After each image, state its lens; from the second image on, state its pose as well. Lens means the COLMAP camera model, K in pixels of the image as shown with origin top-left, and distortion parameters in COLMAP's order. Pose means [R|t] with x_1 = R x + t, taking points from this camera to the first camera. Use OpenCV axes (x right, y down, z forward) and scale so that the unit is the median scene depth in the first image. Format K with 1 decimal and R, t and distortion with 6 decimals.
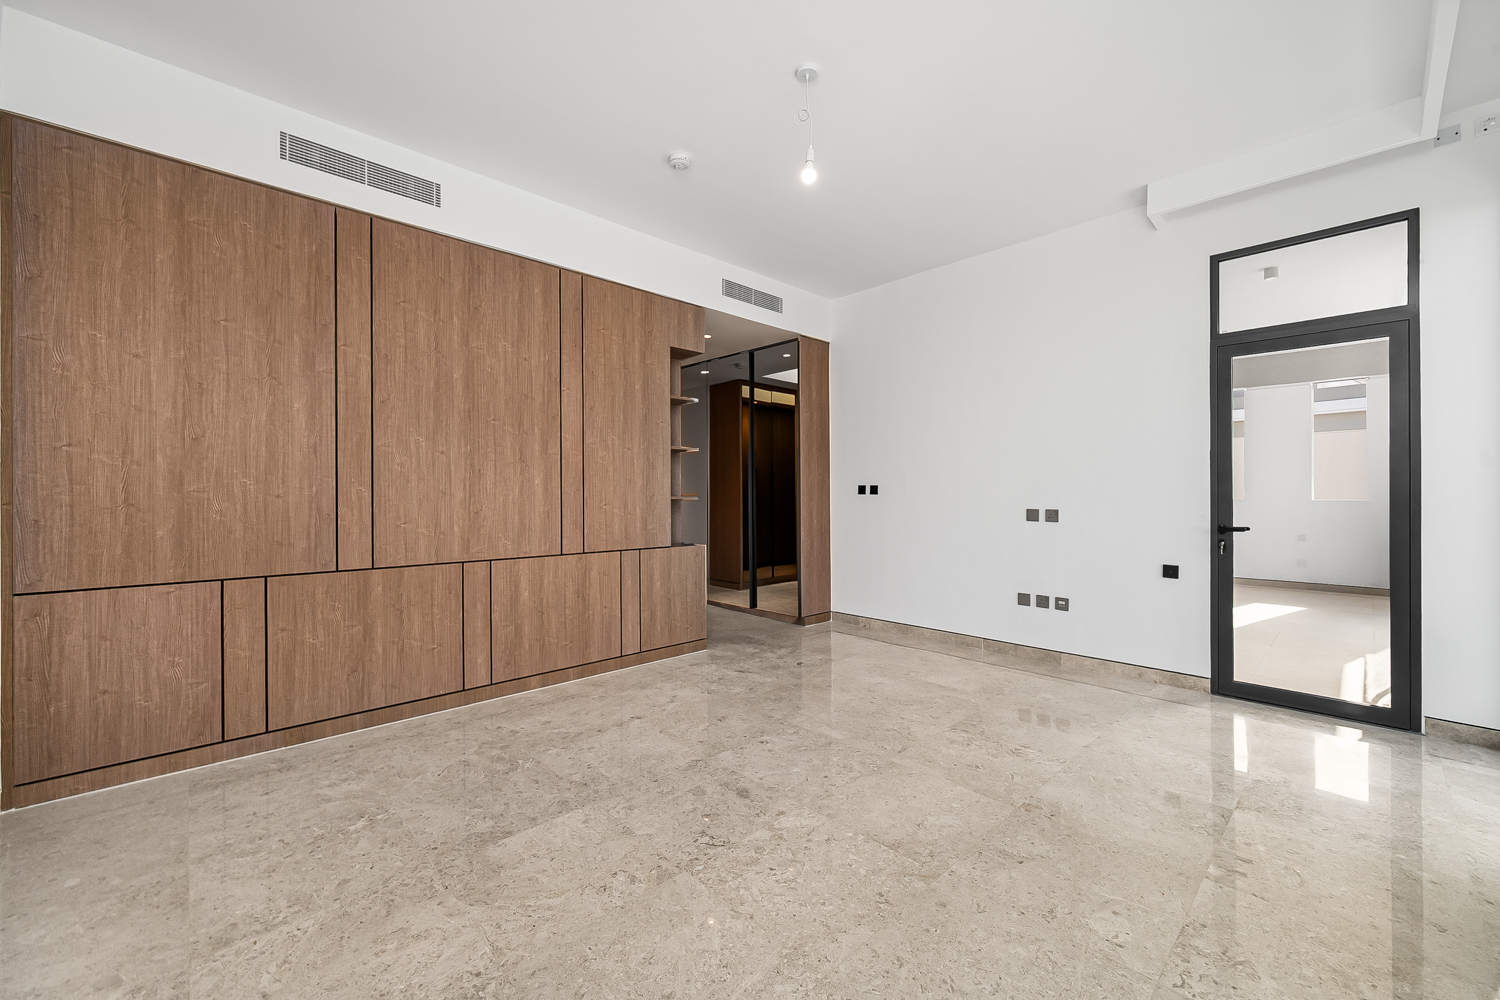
lens RADIAL K [[594.8, 0, 749.0], [0, 594.8, 499.8], [0, 0, 1]] dist [-0.002719, -0.000153]
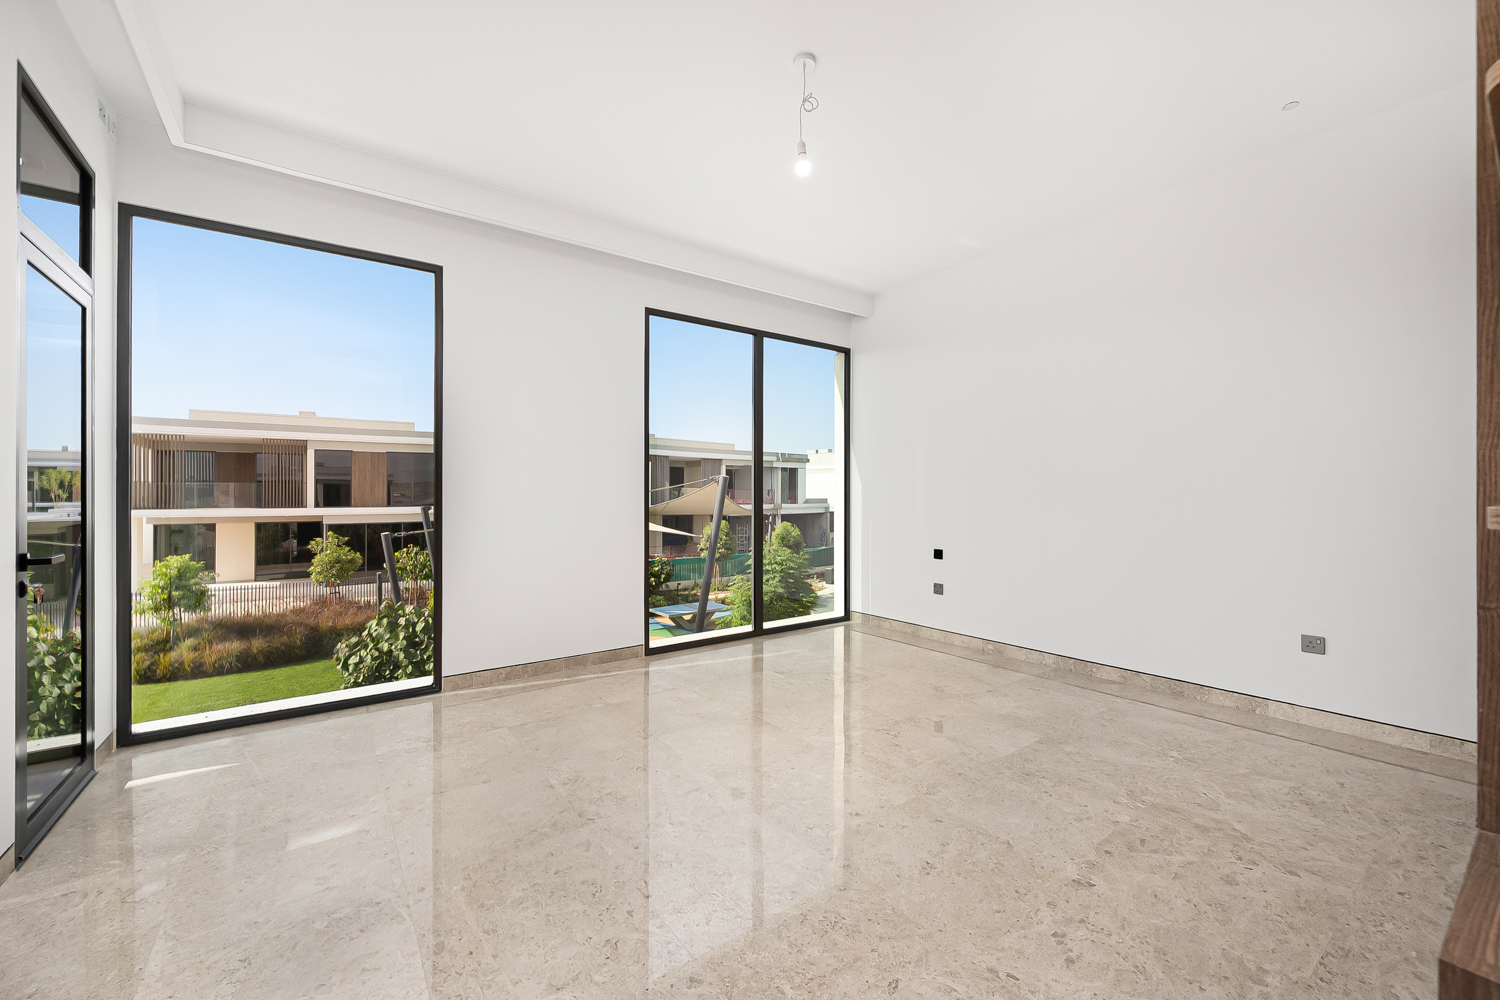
lens RADIAL K [[594.8, 0, 744.7], [0, 594.8, 494.1], [0, 0, 1]] dist [-0.002719, -0.000153]
pose [[-0.990429, 0.005447, 0.137916, 0.063261], [0.005654, 0.999983, 0.001109, -0.014658], [-0.137907, 0.001878, -0.990443, 1.946386]]
